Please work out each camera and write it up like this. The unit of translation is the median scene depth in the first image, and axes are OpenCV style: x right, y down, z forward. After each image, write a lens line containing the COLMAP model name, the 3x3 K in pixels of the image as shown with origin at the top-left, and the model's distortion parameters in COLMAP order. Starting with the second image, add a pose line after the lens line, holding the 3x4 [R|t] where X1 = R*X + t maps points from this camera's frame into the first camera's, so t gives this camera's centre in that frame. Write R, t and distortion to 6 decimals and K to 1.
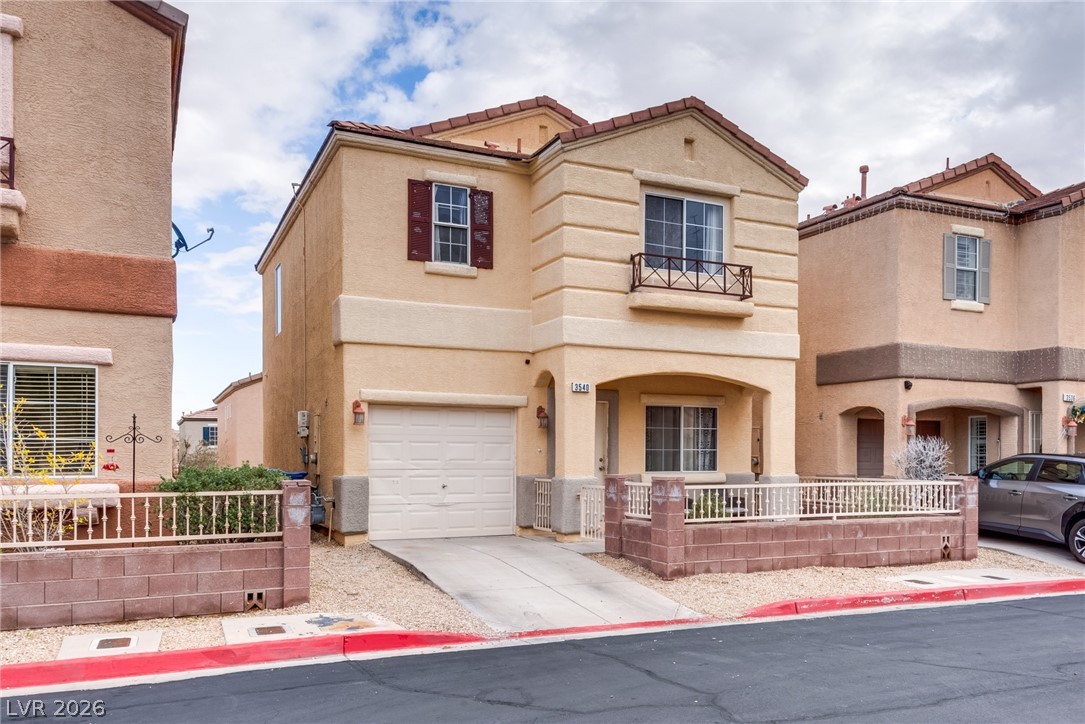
lens RADIAL K [[872.2, 0, 599.1], [0, 872.2, 447.0], [0, 0, 1]] dist [0.035066, -0.010304]
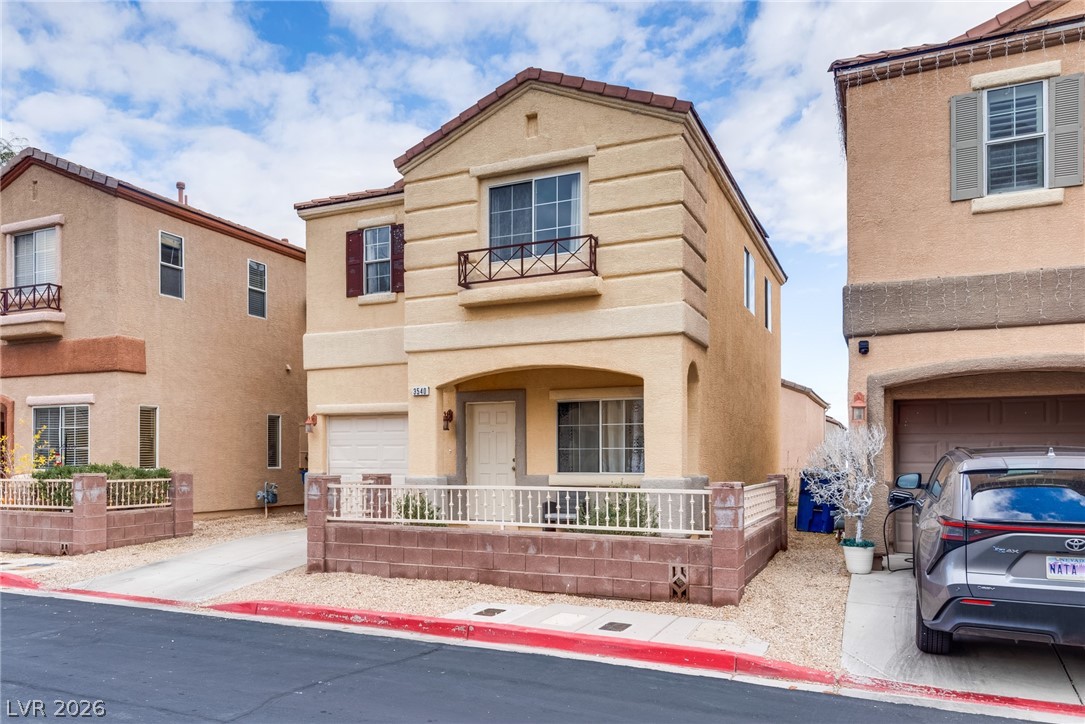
lens RADIAL K [[811.0, 0, 486.3], [0, 811.0, 440.7], [0, 0, 1]] dist [0.039732, -0.022522]
pose [[0.601467, -0.022617, -0.798578, 0.740919], [0.010959, 0.999739, -0.020060, 0.010994], [0.798823, 0.003314, 0.601557, 0.433521]]
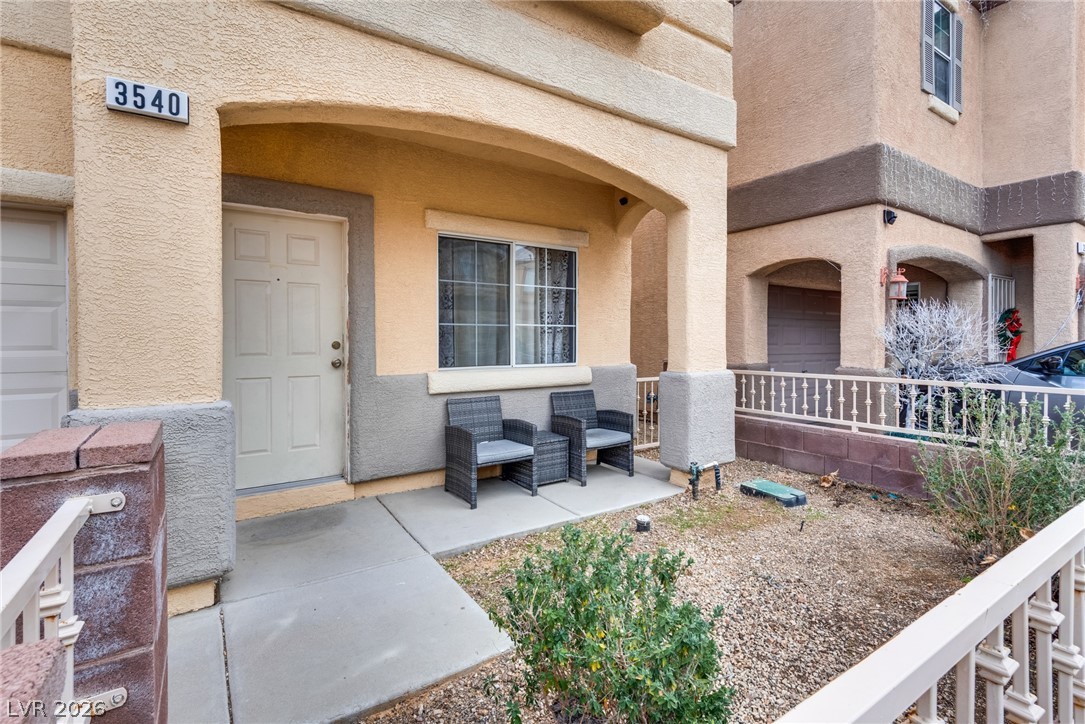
lens RADIAL K [[491.2, 0, 534.2], [0, 491.2, 344.3], [0, 0, 1]] dist [0.020577, -0.008578]
pose [[0.995235, -0.006696, 0.097276, 0.084055], [0.004721, 0.999778, 0.020515, 0.009468], [-0.097392, -0.019958, 0.995046, 0.750246]]
